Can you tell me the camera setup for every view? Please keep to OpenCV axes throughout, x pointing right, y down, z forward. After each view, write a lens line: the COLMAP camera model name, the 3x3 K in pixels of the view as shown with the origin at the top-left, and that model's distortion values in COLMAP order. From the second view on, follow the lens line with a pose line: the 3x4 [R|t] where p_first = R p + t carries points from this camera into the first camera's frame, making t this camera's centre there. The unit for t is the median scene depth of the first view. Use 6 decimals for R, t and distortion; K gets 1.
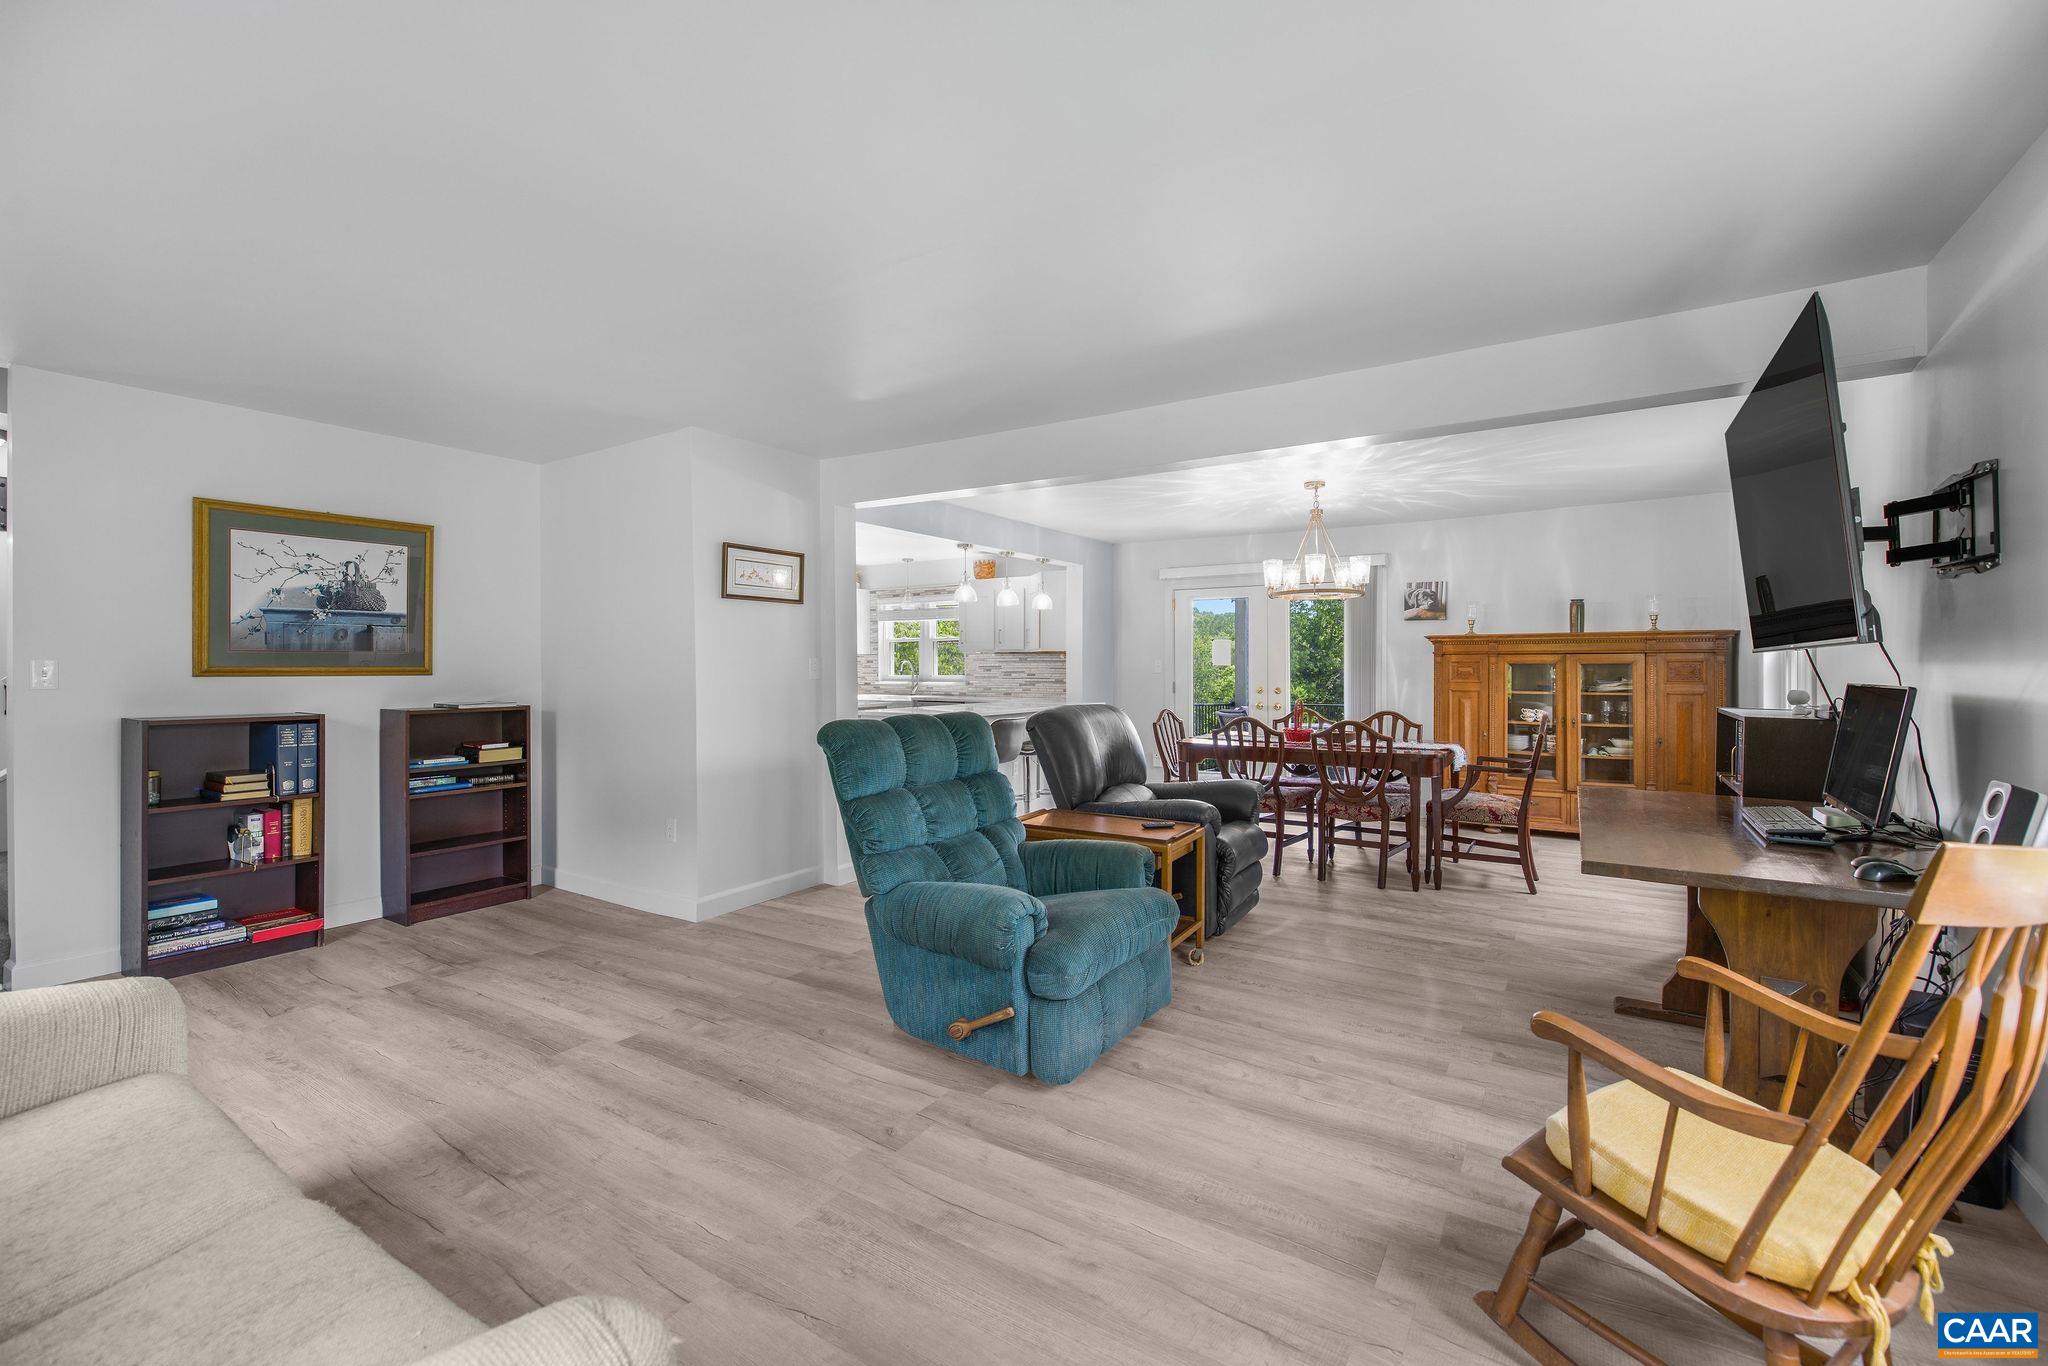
lens RADIAL K [[890.5, 0, 1032.0], [0, 890.5, 674.1], [0, 0, 1]] dist [0.016584, -0.000175]
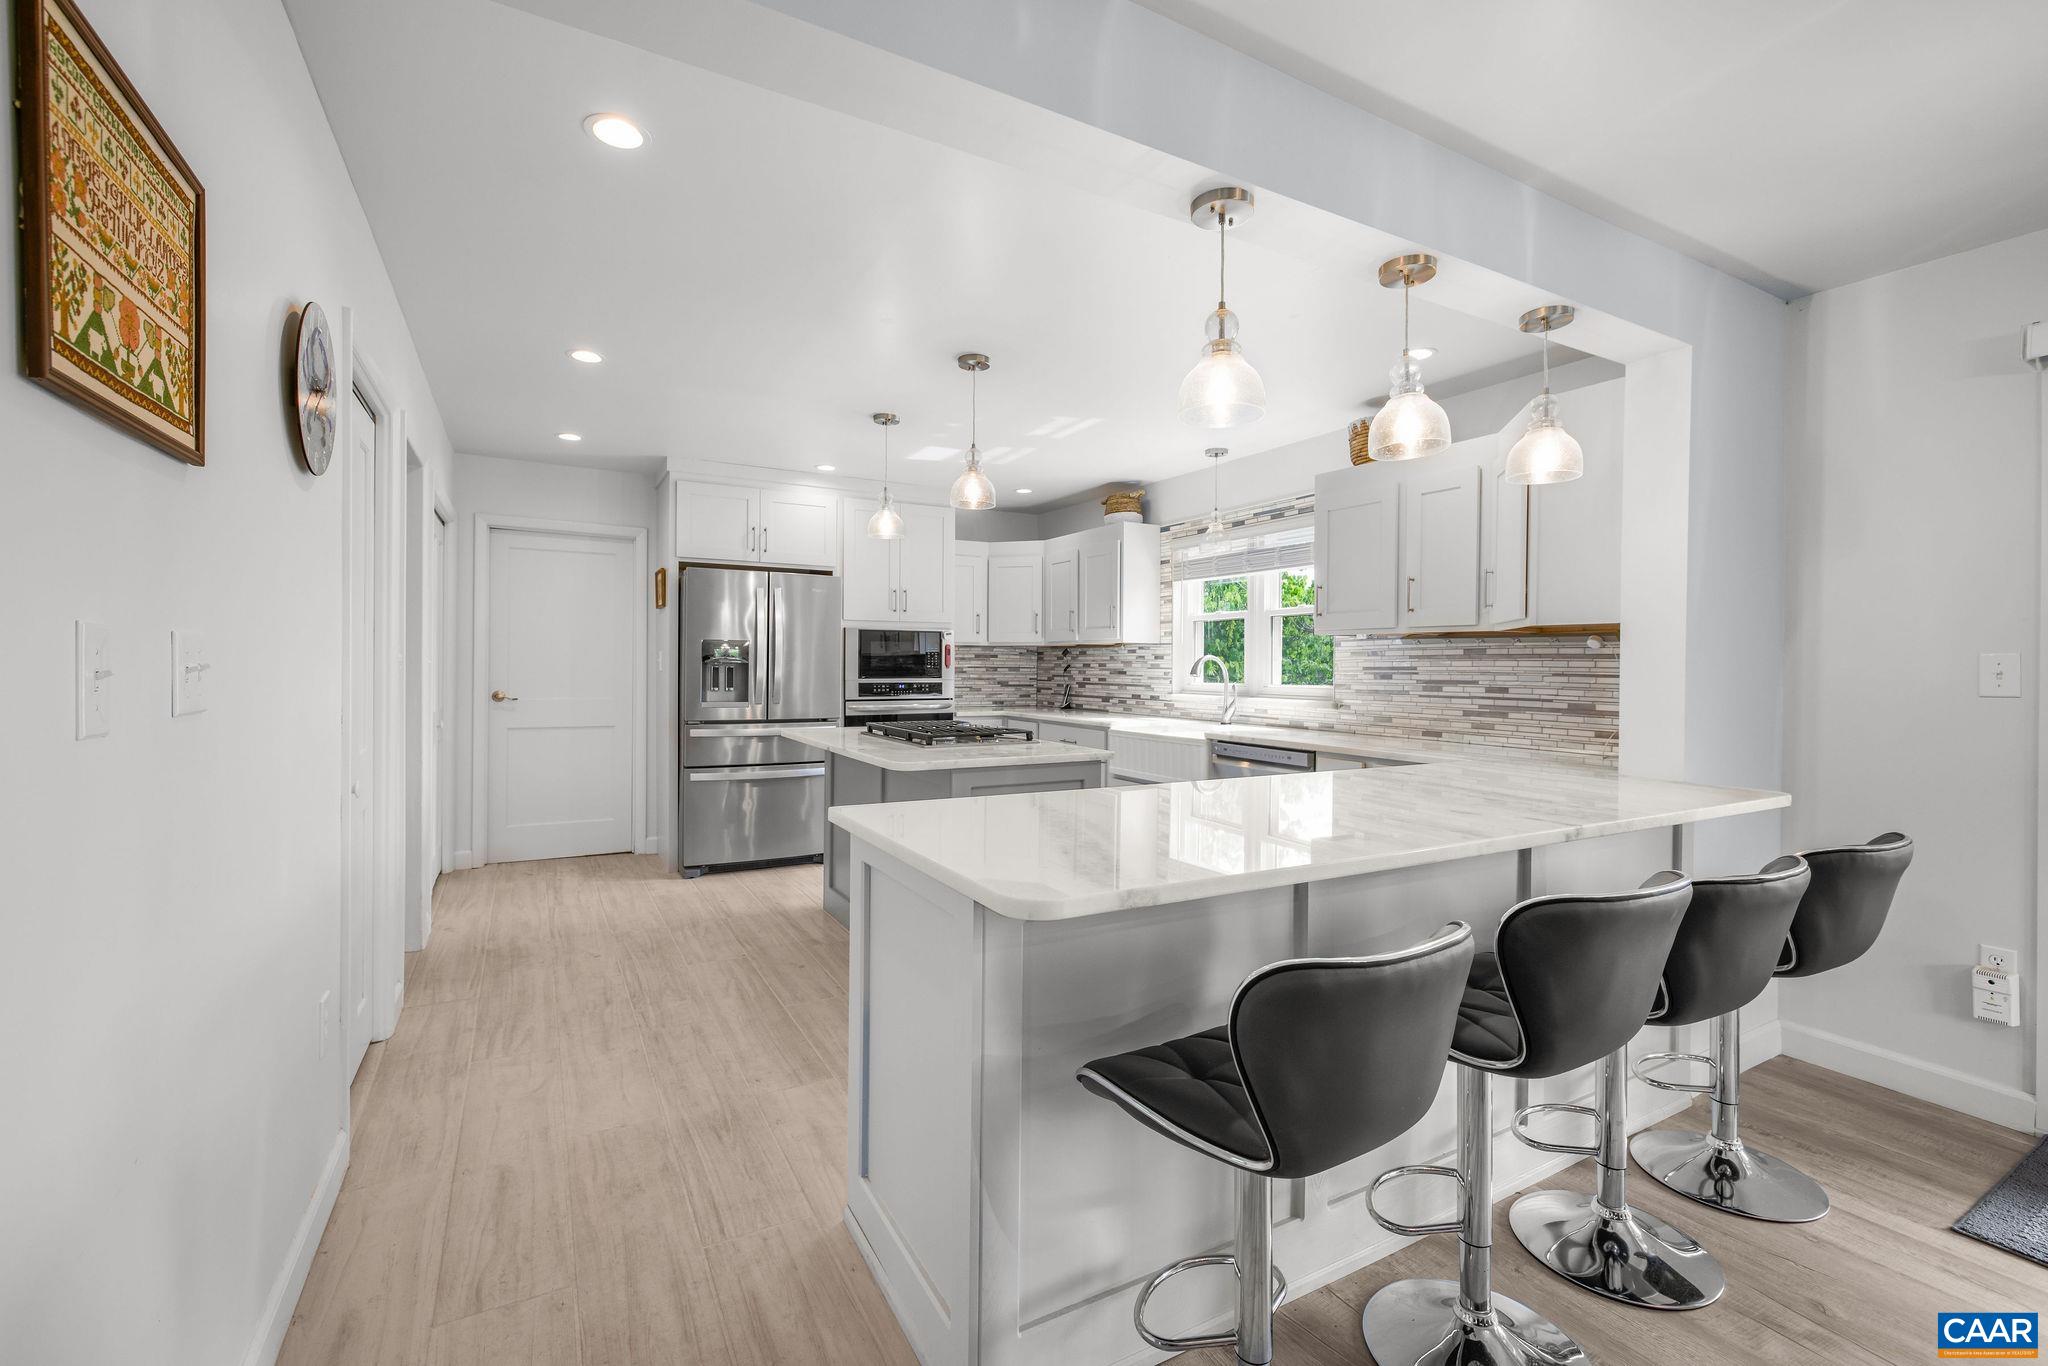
lens RADIAL K [[890.5, 0, 1040.1], [0, 890.5, 674.8], [0, 0, 1]] dist [0.016584, -0.000175]
pose [[0.891462, 0.014896, -0.452851, -0.001824], [-0.017232, 0.999851, -0.001034, -0.002030], [0.452768, 0.008725, 0.891586, 0.523606]]
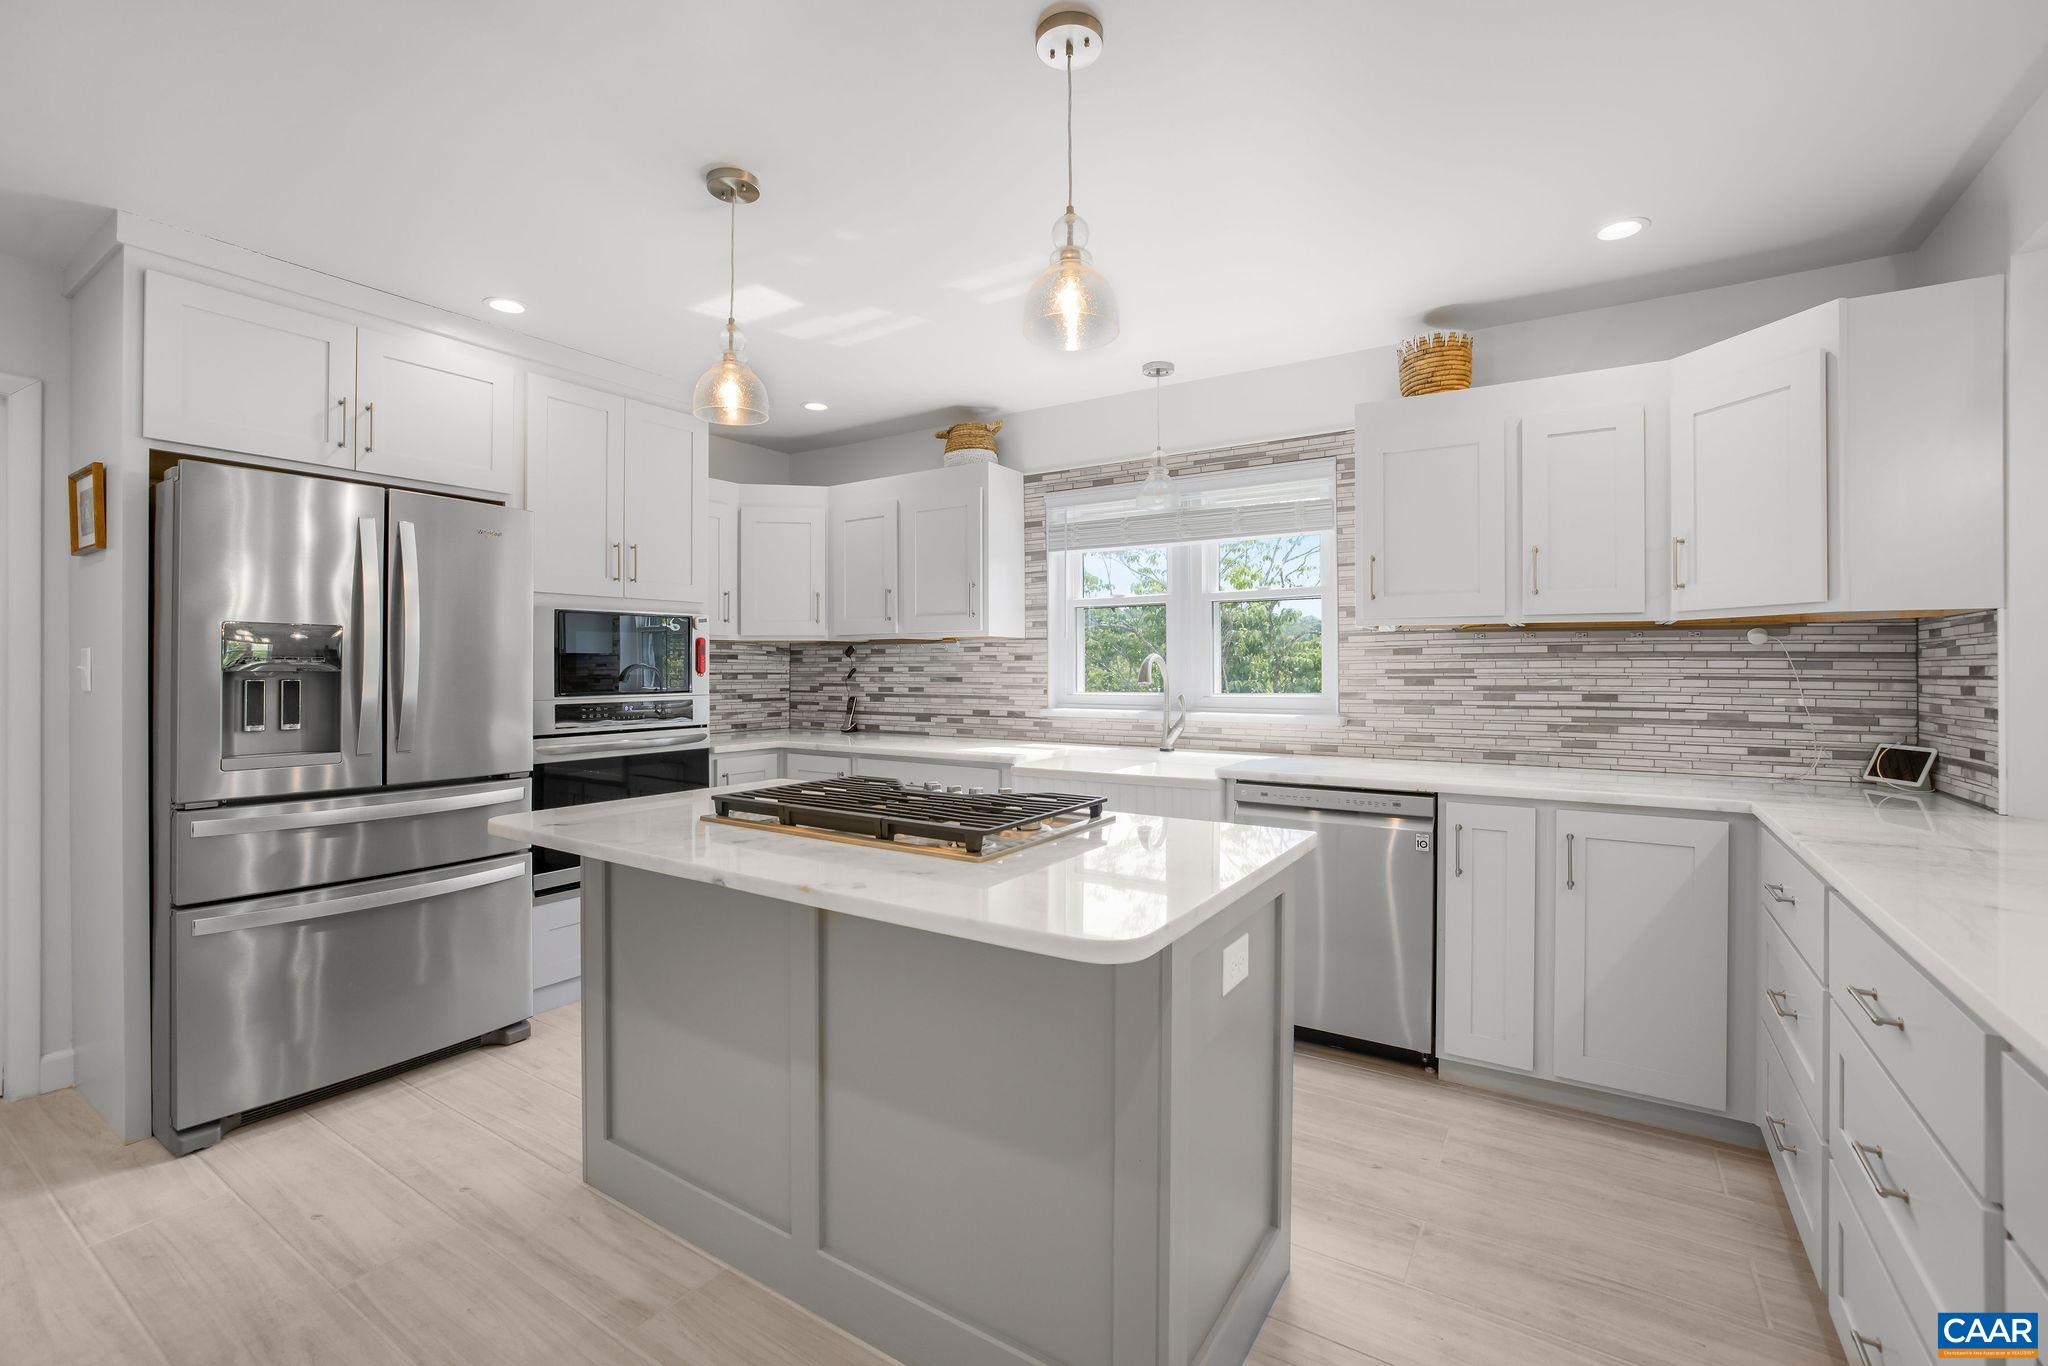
lens RADIAL K [[890.5, 0, 1005.7], [0, 890.5, 671.3], [0, 0, 1]] dist [0.016584, -0.000175]
pose [[0.999827, -0.004067, 0.018174, -0.211797], [0.004027, 0.999989, 0.002251, -0.009820], [-0.018183, -0.002177, 0.999832, 0.660378]]
